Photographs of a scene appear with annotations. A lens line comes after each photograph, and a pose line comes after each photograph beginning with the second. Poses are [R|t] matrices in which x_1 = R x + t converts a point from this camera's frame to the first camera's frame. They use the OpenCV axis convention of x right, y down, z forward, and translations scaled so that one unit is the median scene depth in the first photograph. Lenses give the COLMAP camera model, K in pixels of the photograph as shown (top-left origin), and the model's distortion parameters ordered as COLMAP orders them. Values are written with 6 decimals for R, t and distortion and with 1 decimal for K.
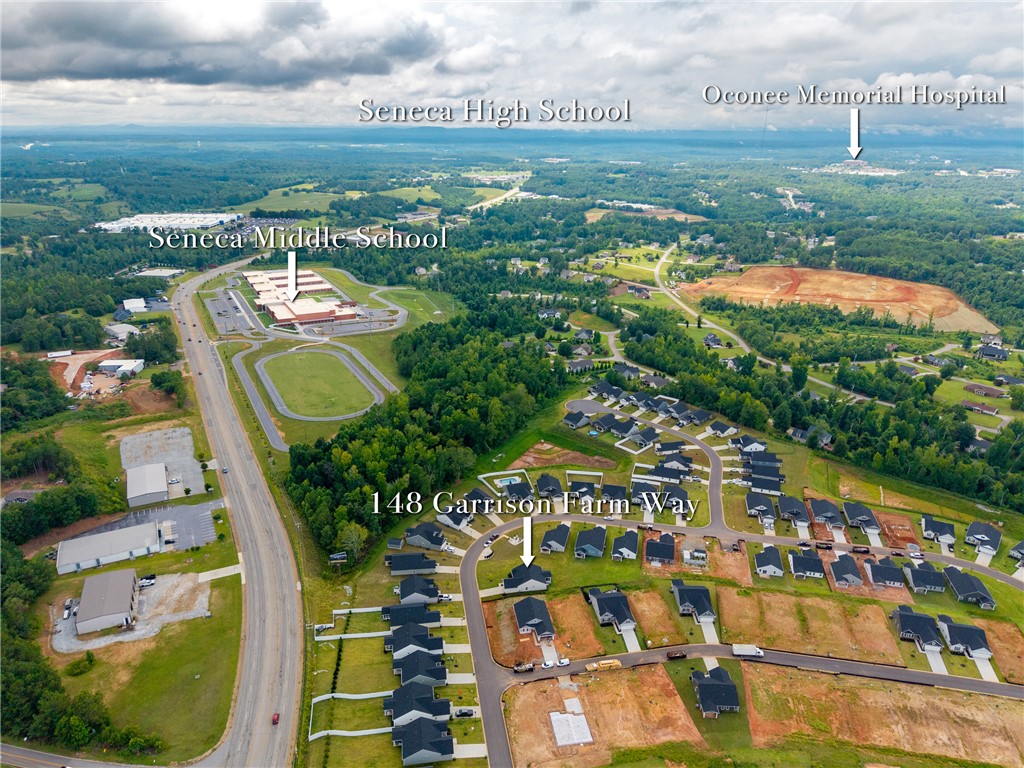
lens RADIAL K [[702.1, 0, 516.0], [0, 702.1, 383.6], [0, 0, 1]] dist [0.028154, -0.030183]
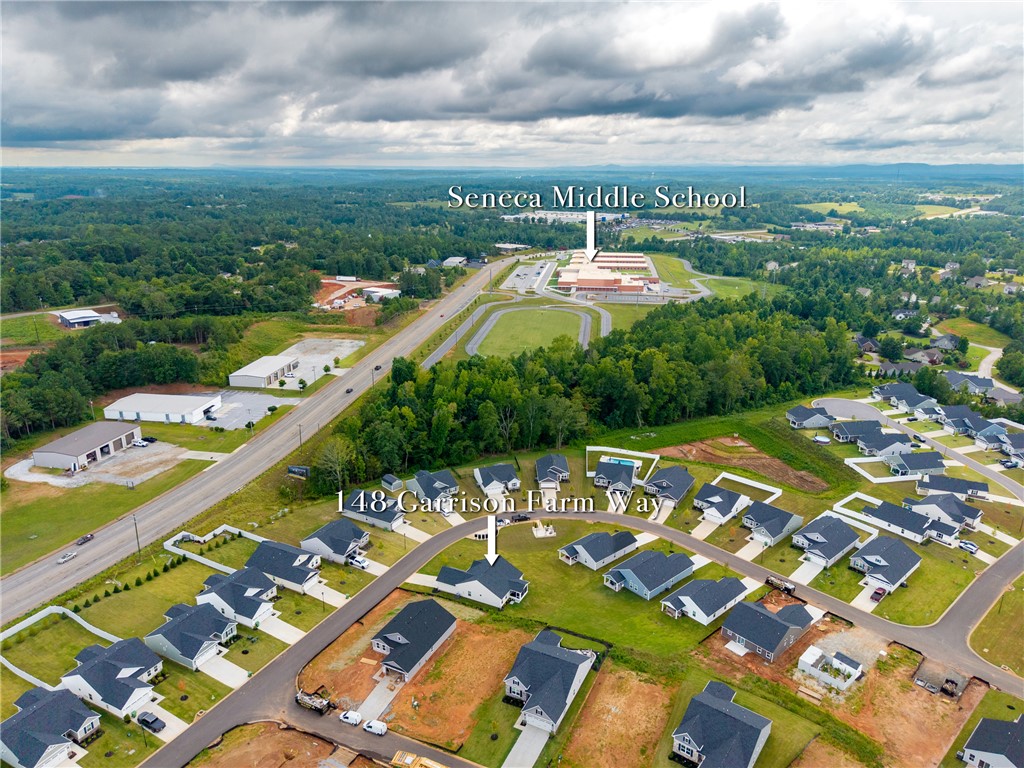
lens RADIAL K [[704.7, 0, 512.0], [0, 704.7, 384.0], [0, 0, 1]] dist [0.031691, -0.035788]
pose [[0.810372, 0.169677, -0.560810, 0.159360], [-0.203487, 0.979075, 0.002186, 0.054214], [0.549446, 0.112346, 0.827942, 0.246040]]
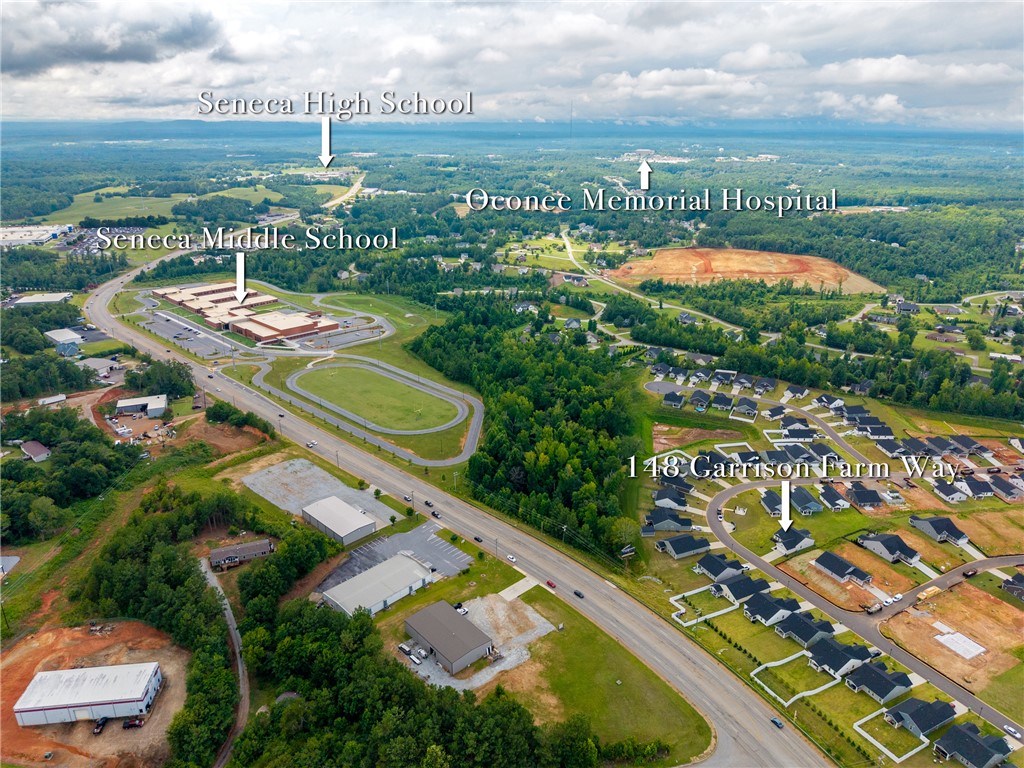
lens RADIAL K [[708.1, 0, 506.3], [0, 708.1, 398.8], [0, 0, 1]] dist [0.027076, -0.035120]
pose [[0.950735, -0.118568, 0.286433, -0.335385], [0.111169, 0.992913, 0.042018, -0.016712], [-0.289385, -0.008106, 0.957178, 0.035723]]
